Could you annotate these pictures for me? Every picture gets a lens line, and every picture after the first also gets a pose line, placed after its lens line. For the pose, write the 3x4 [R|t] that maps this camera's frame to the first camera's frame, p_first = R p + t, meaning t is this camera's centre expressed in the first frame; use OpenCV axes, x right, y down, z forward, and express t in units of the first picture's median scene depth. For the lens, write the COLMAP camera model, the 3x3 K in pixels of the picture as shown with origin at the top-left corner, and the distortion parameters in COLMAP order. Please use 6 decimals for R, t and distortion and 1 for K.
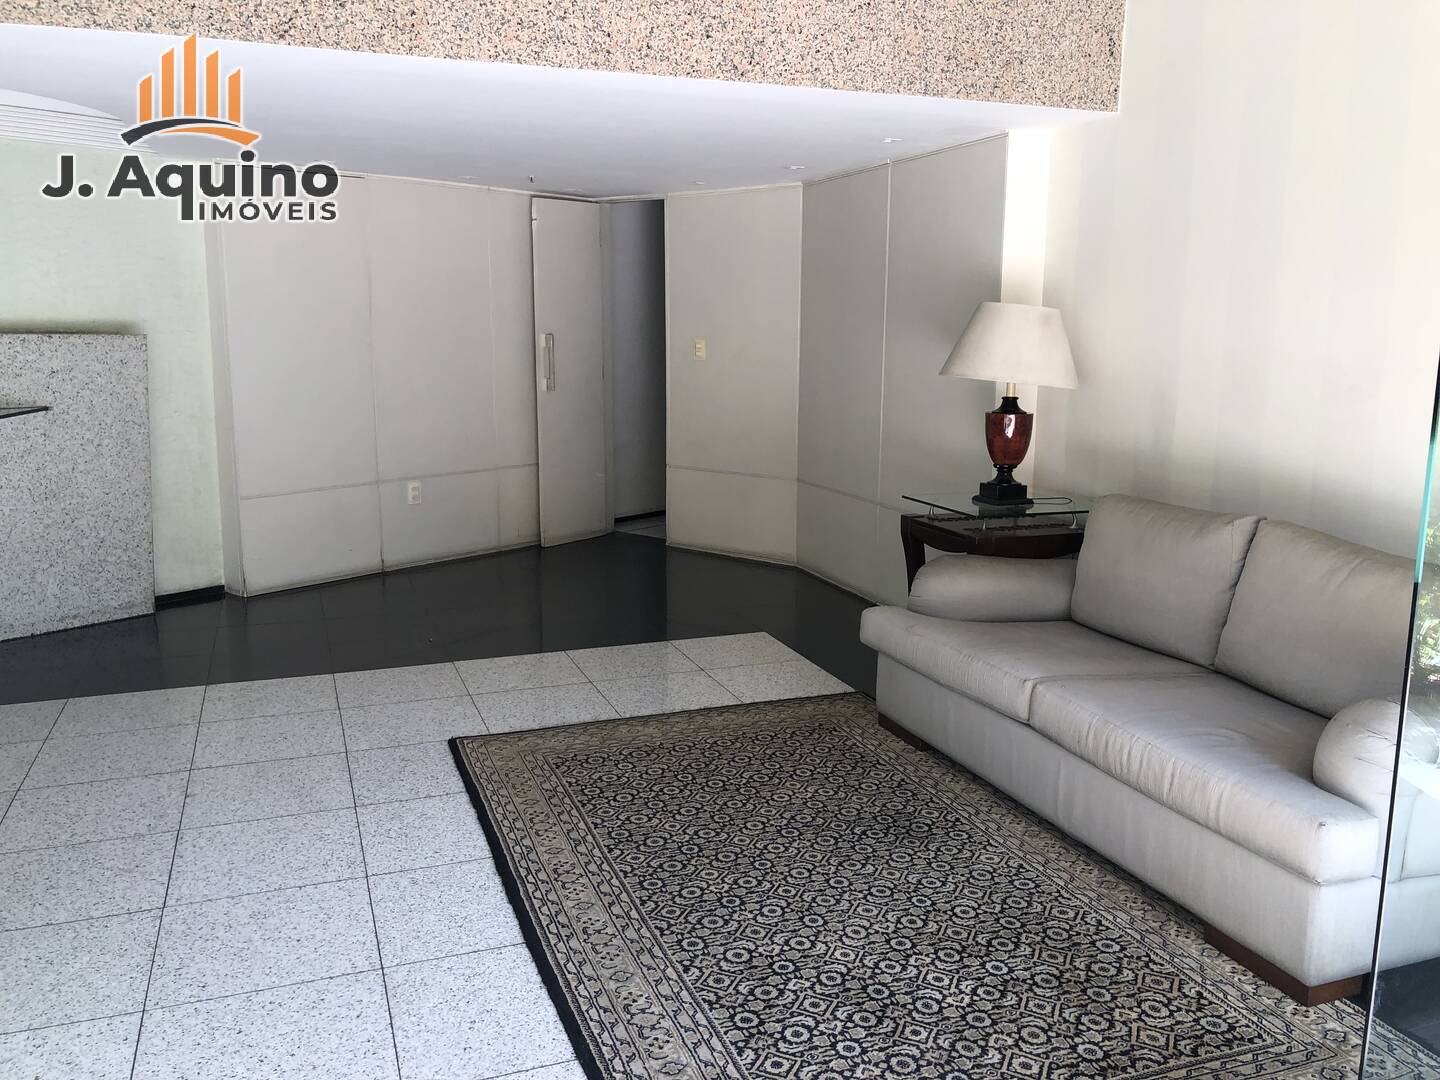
lens RADIAL K [[1167.0, 0, 719.0], [0, 1167.0, 535.8], [0, 0, 1]] dist [0.000070, -0.006355]
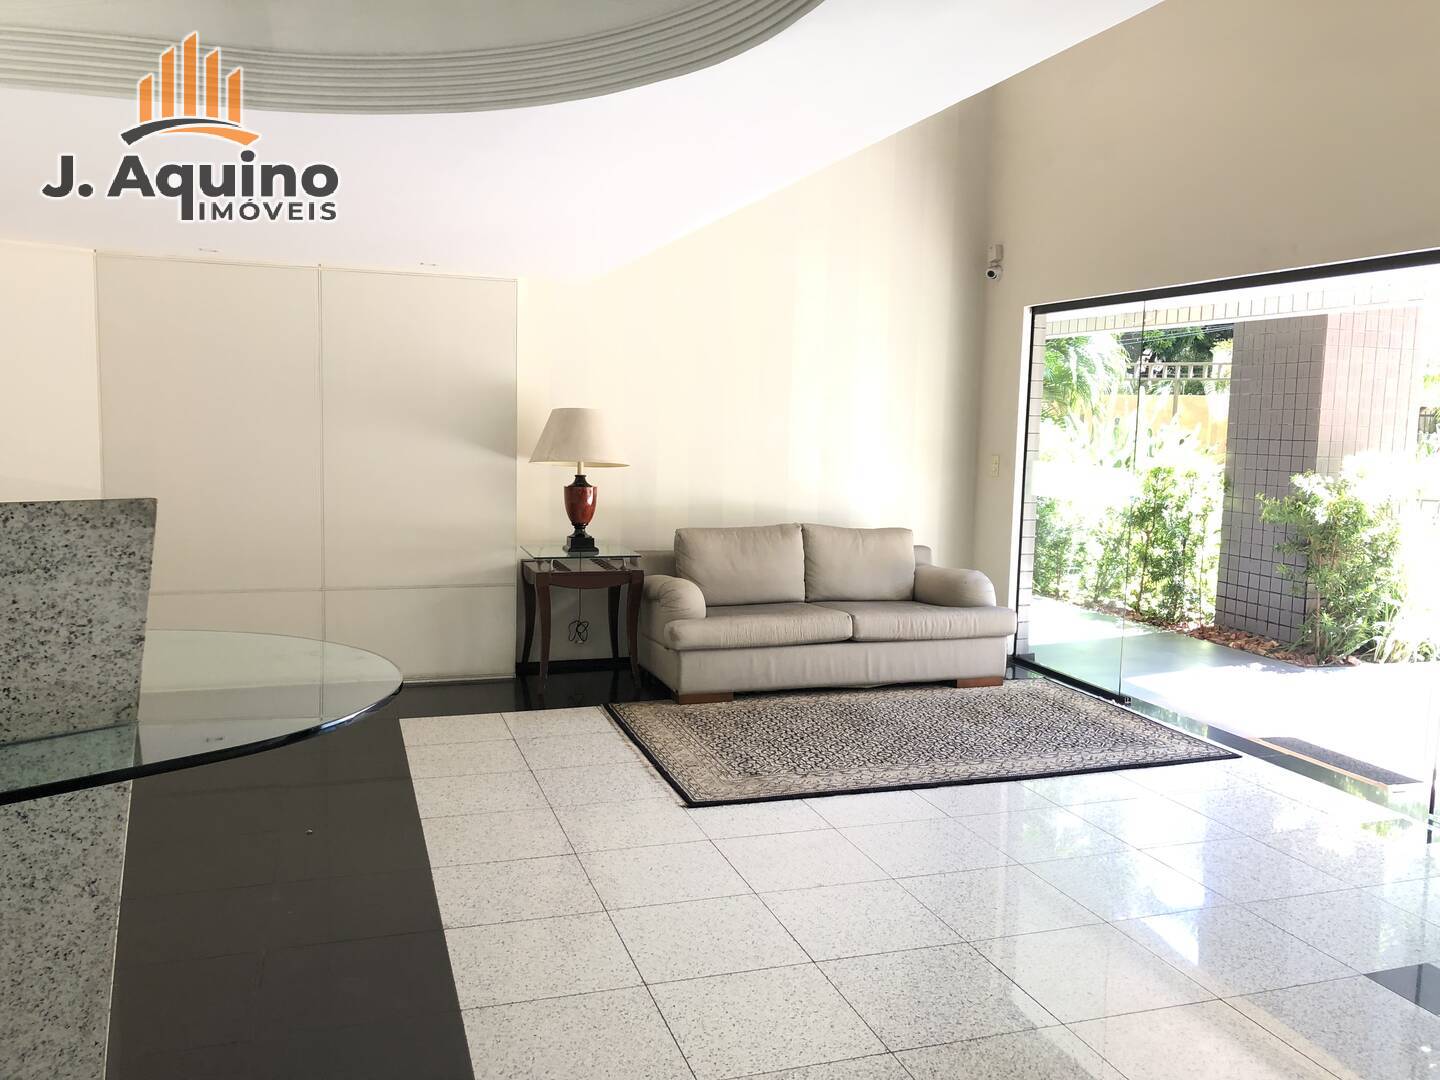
lens RADIAL K [[1167.0, 0, 718.3], [0, 1167.0, 540.1], [0, 0, 1]] dist [0.000070, -0.006355]
pose [[0.041398, -0.104406, 0.993673, -1.128937], [0.157429, 0.982784, 0.096703, -0.150582], [-0.986662, 0.152430, 0.057122, 0.760577]]
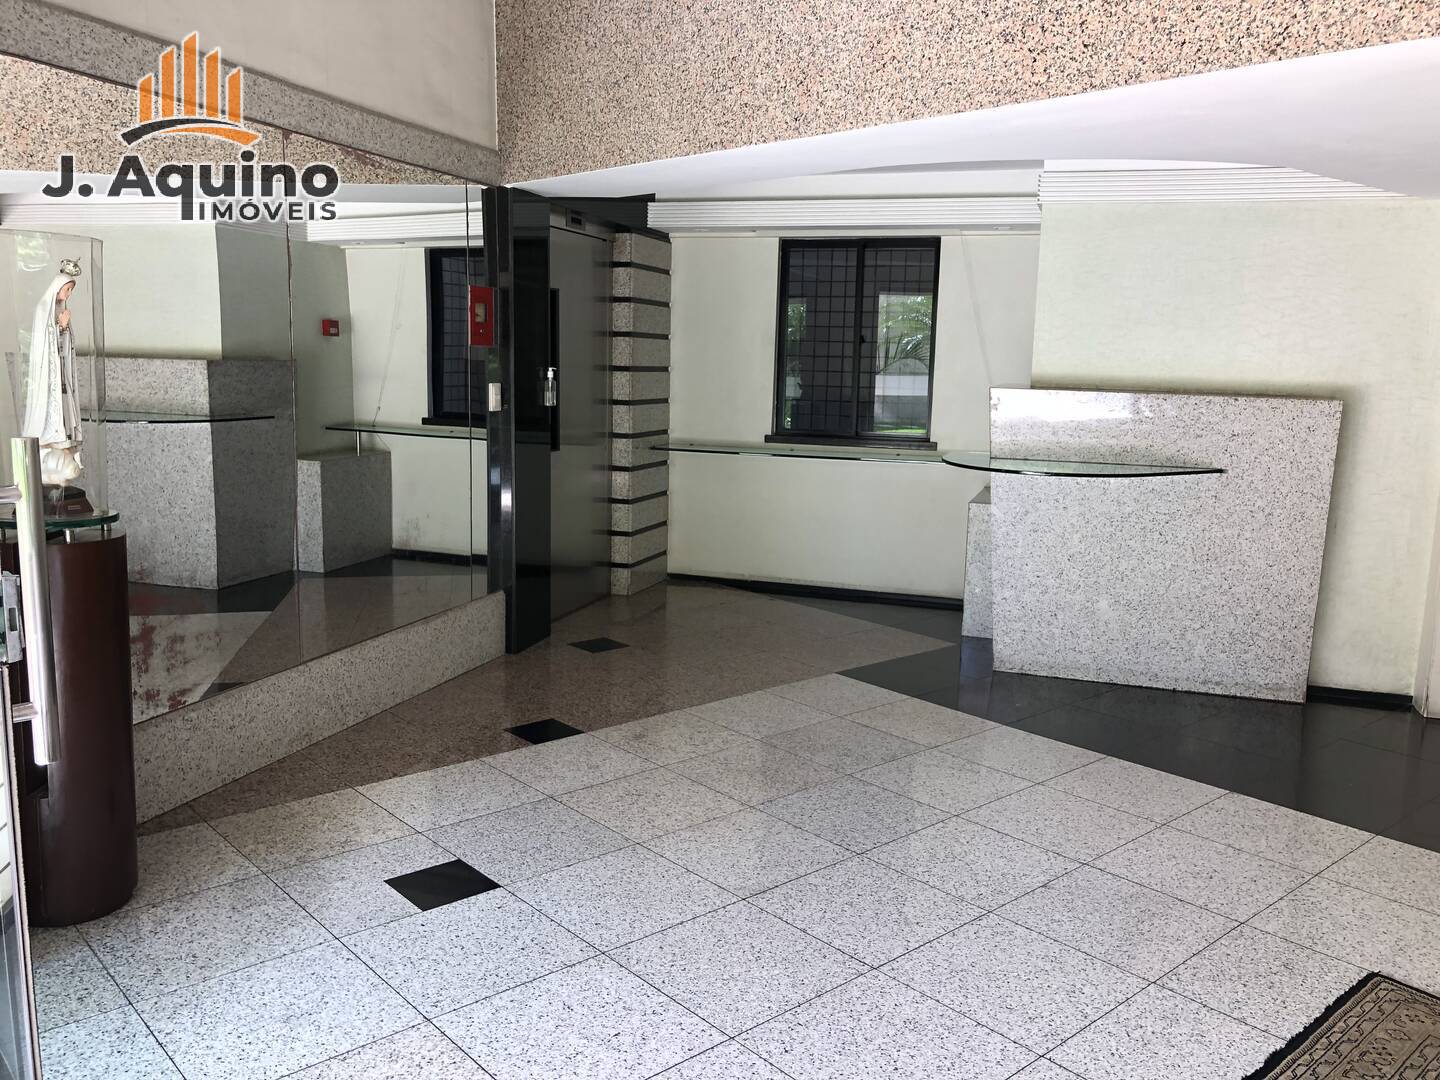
lens RADIAL K [[1167.0, 0, 720.3], [0, 1167.0, 539.6], [0, 0, 1]] dist [0.000070, -0.006355]
pose [[0.366200, 0.147993, -0.918692, 0.214931], [-0.187529, 0.978753, 0.082917, -0.063089], [0.911444, 0.141917, 0.386172, 0.275594]]
